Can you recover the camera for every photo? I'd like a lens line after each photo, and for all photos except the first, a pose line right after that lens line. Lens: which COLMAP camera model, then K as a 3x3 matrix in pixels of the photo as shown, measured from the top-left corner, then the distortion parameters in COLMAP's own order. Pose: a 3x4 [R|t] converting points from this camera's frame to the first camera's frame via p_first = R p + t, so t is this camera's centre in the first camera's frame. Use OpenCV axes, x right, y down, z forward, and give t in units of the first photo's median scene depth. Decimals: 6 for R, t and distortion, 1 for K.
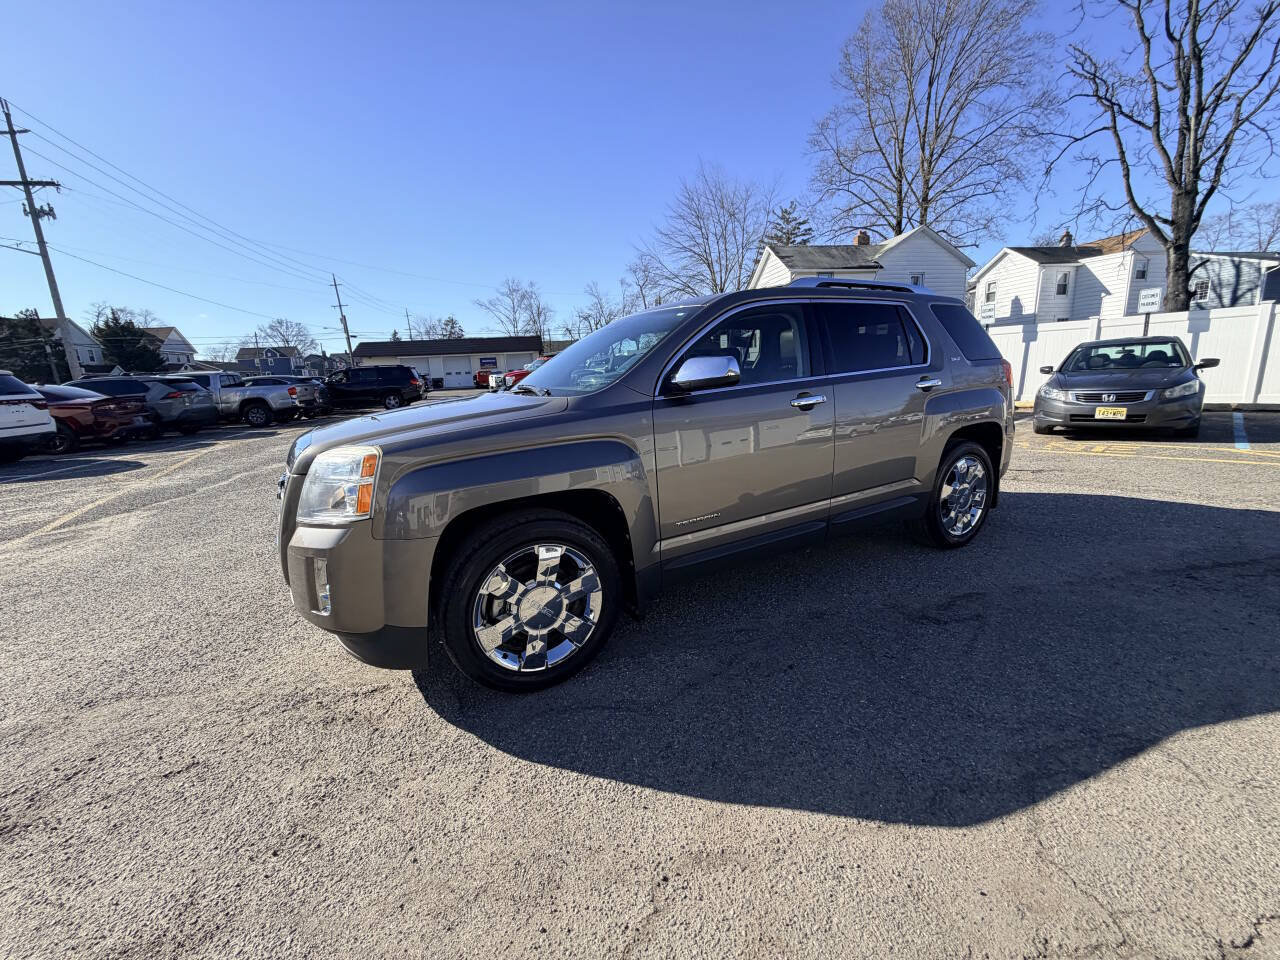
lens RADIAL K [[509.5, 0, 640.5], [0, 509.5, 480.3], [0, 0, 1]] dist [-0.000619, 0.000045]
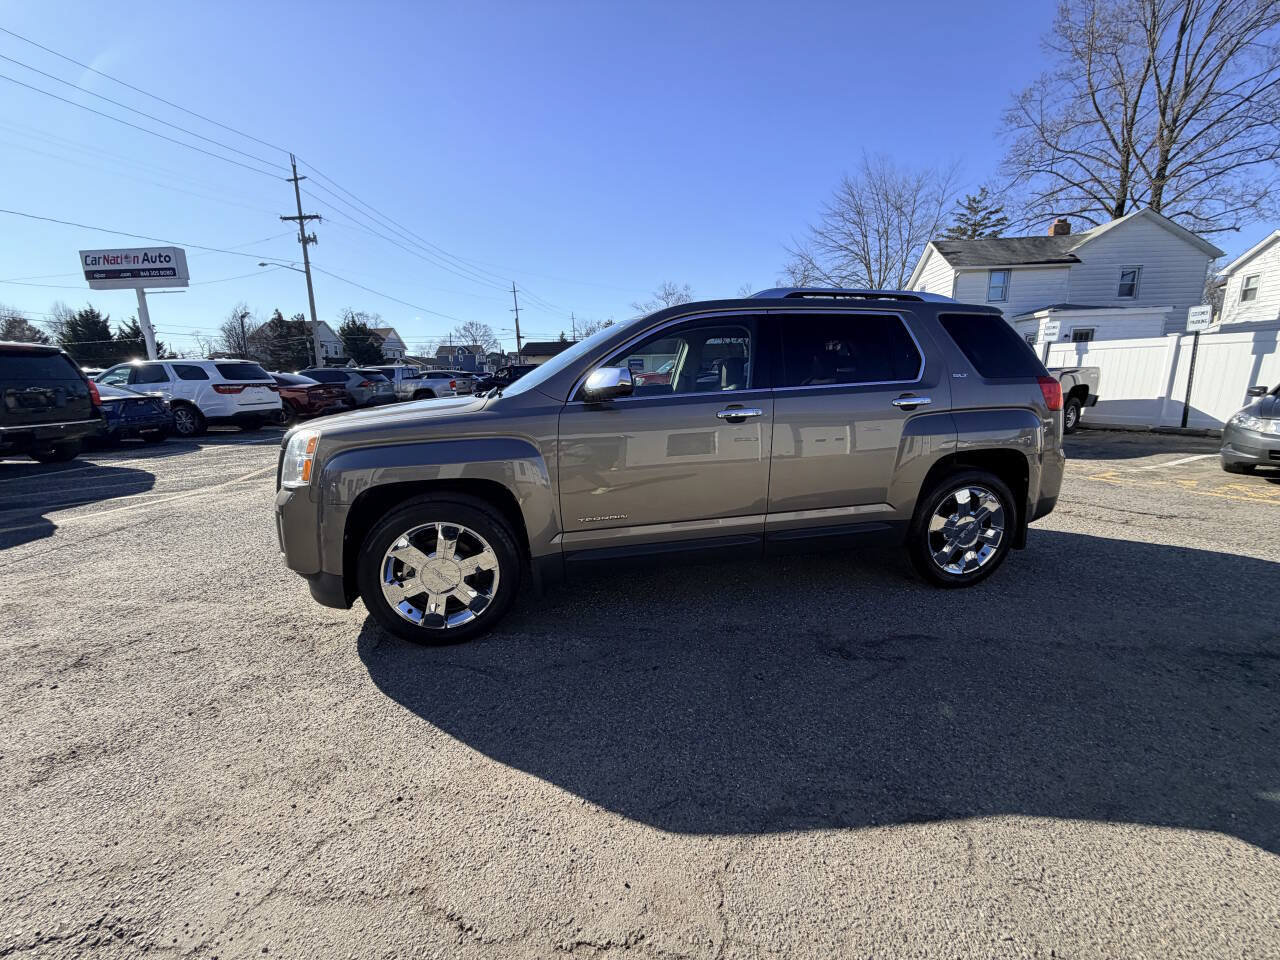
lens RADIAL K [[509.5, 0, 638.9], [0, 509.5, 481.1], [0, 0, 1]] dist [-0.000619, 0.000045]
pose [[0.956614, 0.087622, -0.277872, 0.045169], [-0.088349, 0.996040, 0.009930, -0.001735], [0.277642, 0.015050, 0.960567, -0.000948]]
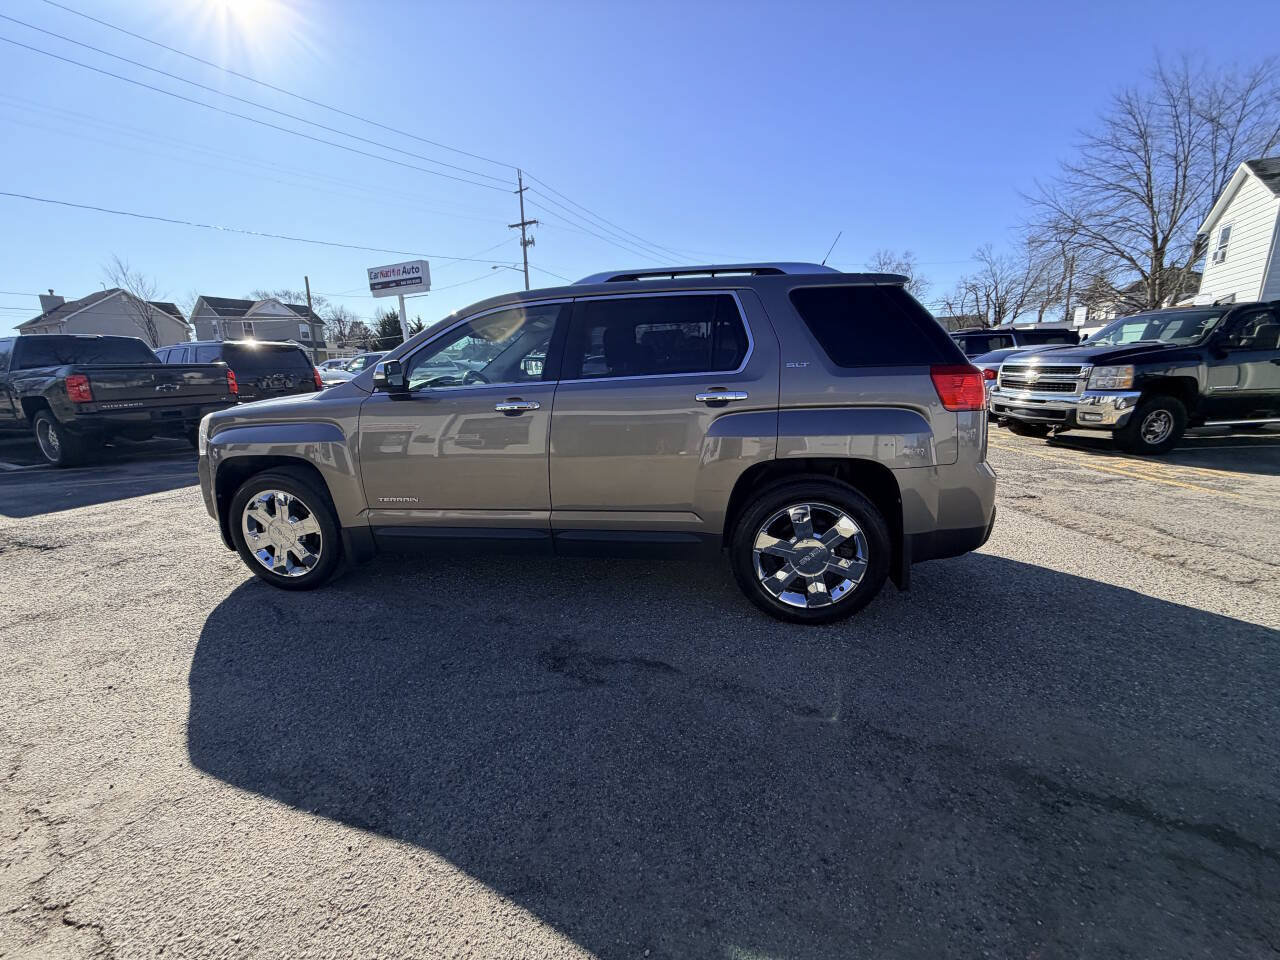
lens RADIAL K [[509.5, 0, 637.9], [0, 509.5, 479.9], [0, 0, 1]] dist [-0.000619, 0.000045]
pose [[0.774756, 0.164694, -0.610433, 0.118831], [-0.141848, 0.986143, 0.086028, -0.013943], [0.616143, 0.019938, 0.787382, 0.038753]]
